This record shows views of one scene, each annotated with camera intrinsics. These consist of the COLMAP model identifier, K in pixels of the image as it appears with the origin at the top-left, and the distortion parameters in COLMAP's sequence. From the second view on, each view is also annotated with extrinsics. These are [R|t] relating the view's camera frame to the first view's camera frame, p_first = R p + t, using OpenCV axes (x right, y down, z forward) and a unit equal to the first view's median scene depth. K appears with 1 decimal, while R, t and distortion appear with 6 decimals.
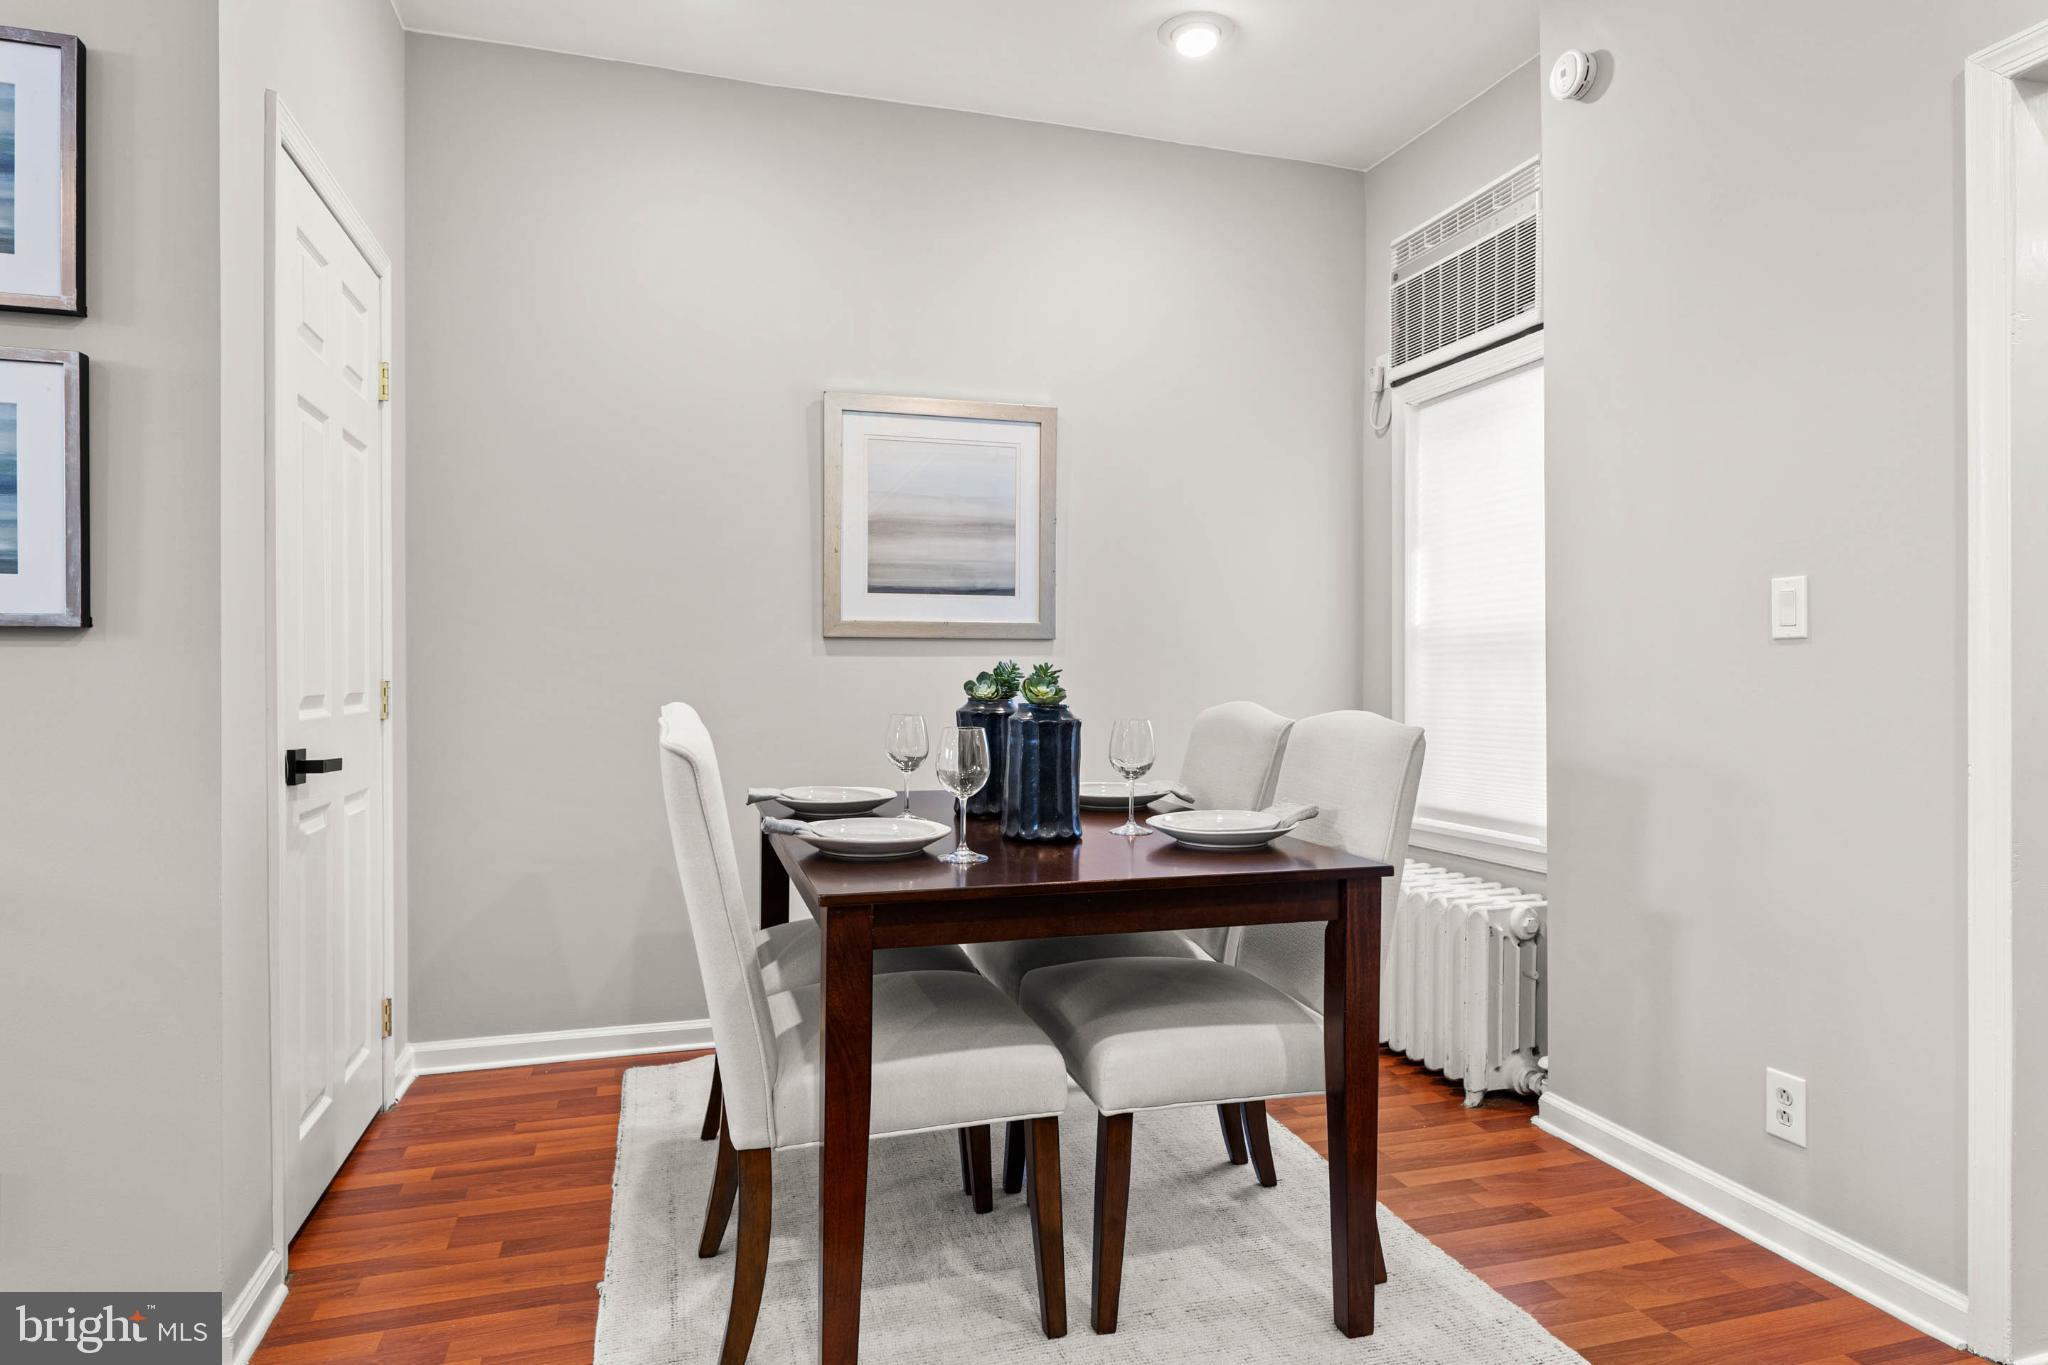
lens RADIAL K [[1204.4, 0, 1025.4], [0, 1204.4, 673.2], [0, 0, 1]] dist [0.001786, -0.000851]
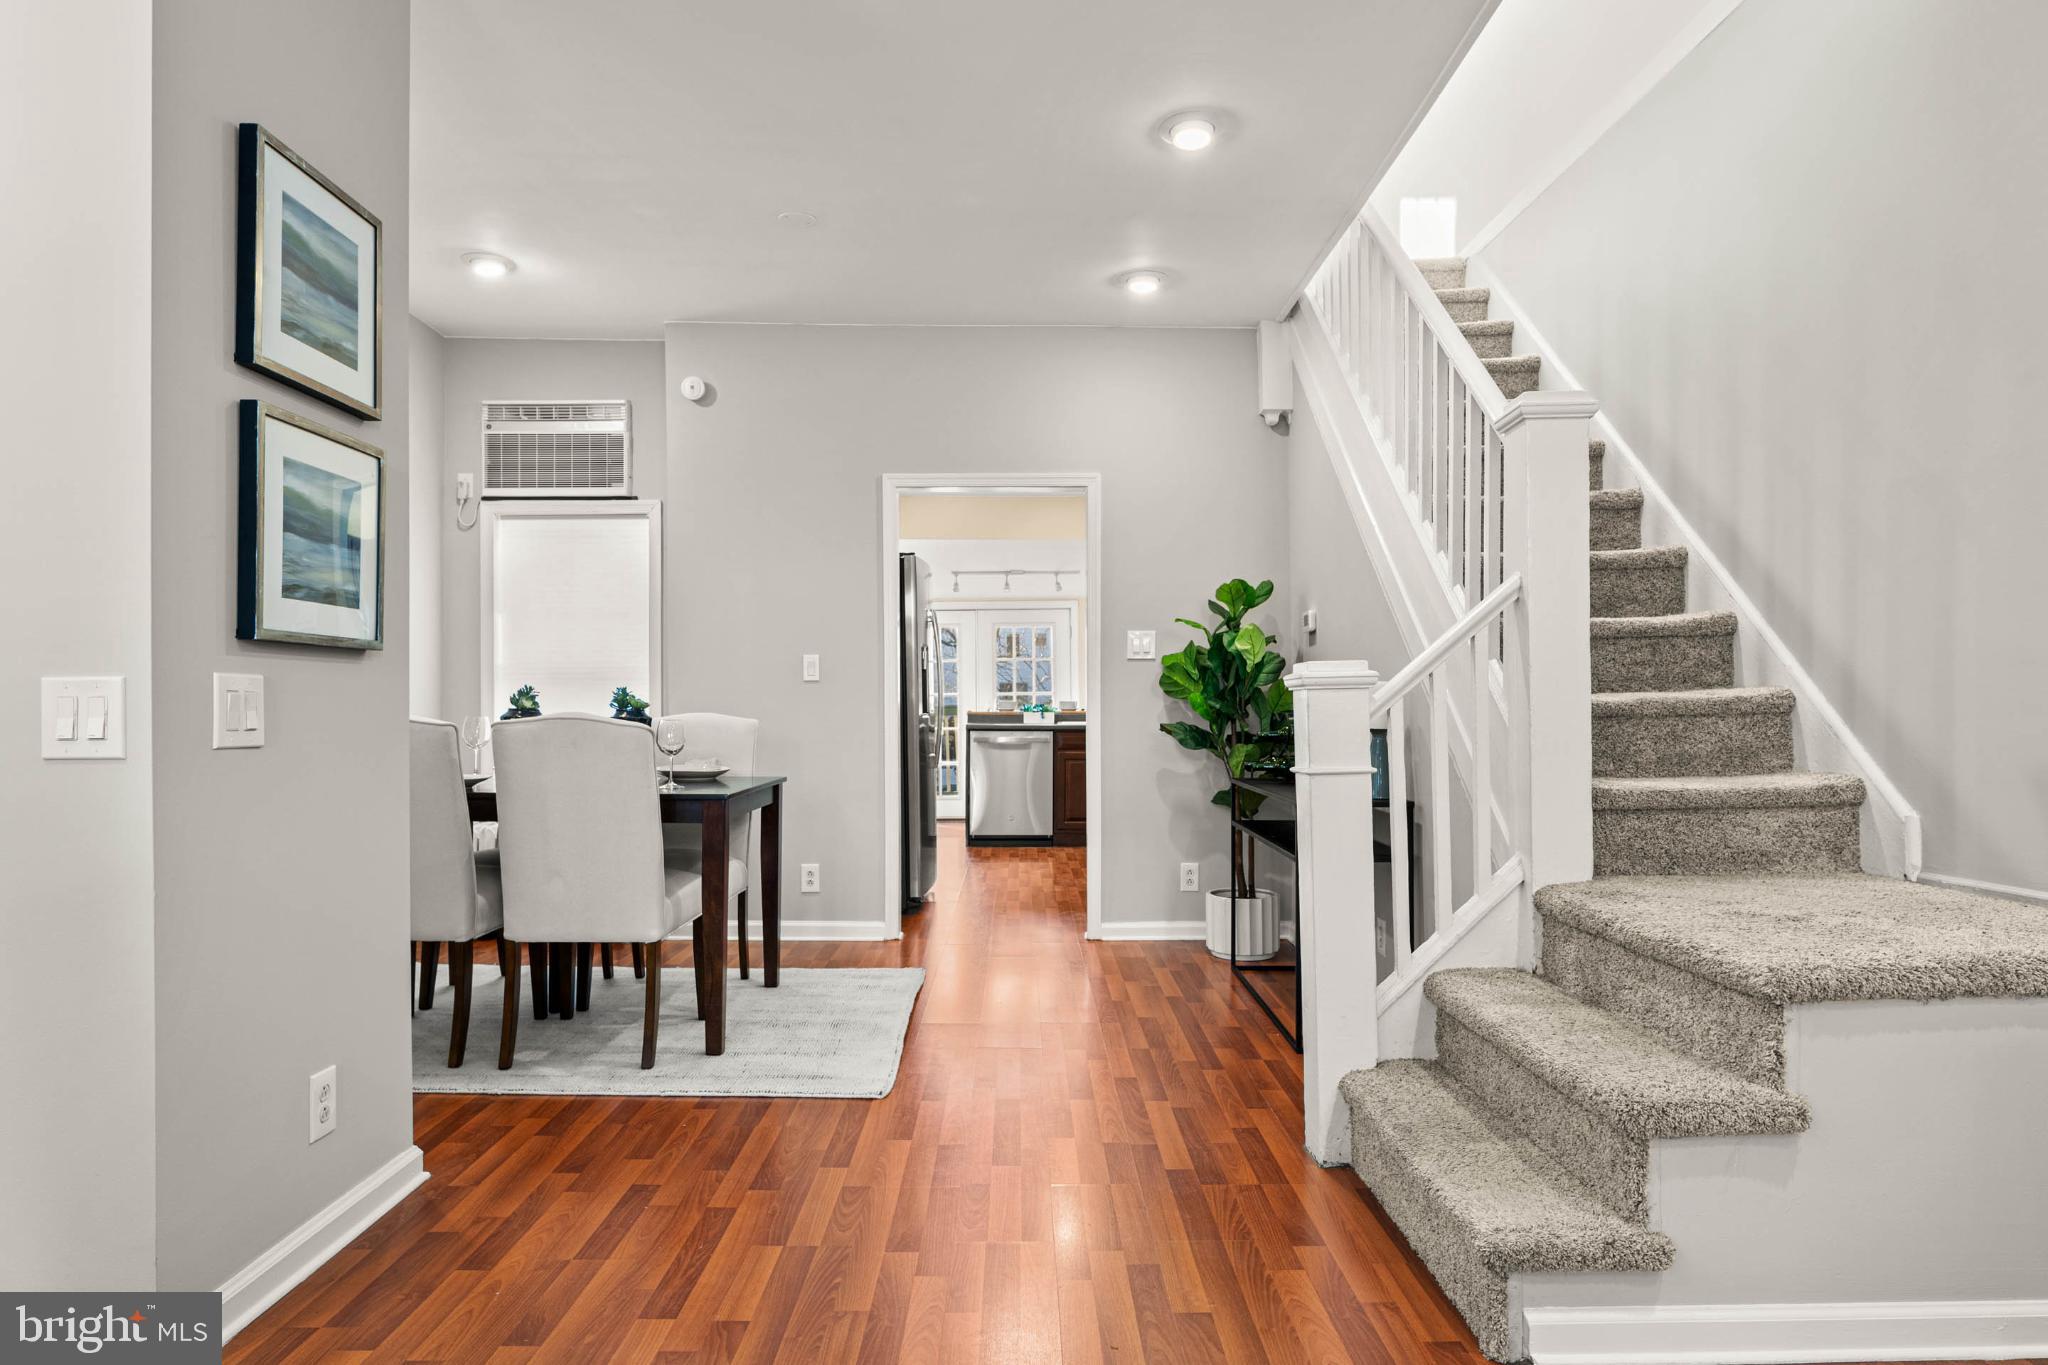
lens RADIAL K [[1204.4, 0, 1025.4], [0, 1204.4, 673.2], [0, 0, 1]] dist [0.001786, -0.000851]
pose [[0.275458, 0.026449, 0.960949, -1.532451], [0.000915, 0.999614, -0.027775, 0.022150], [-0.961313, 0.008530, 0.275328, -0.062472]]
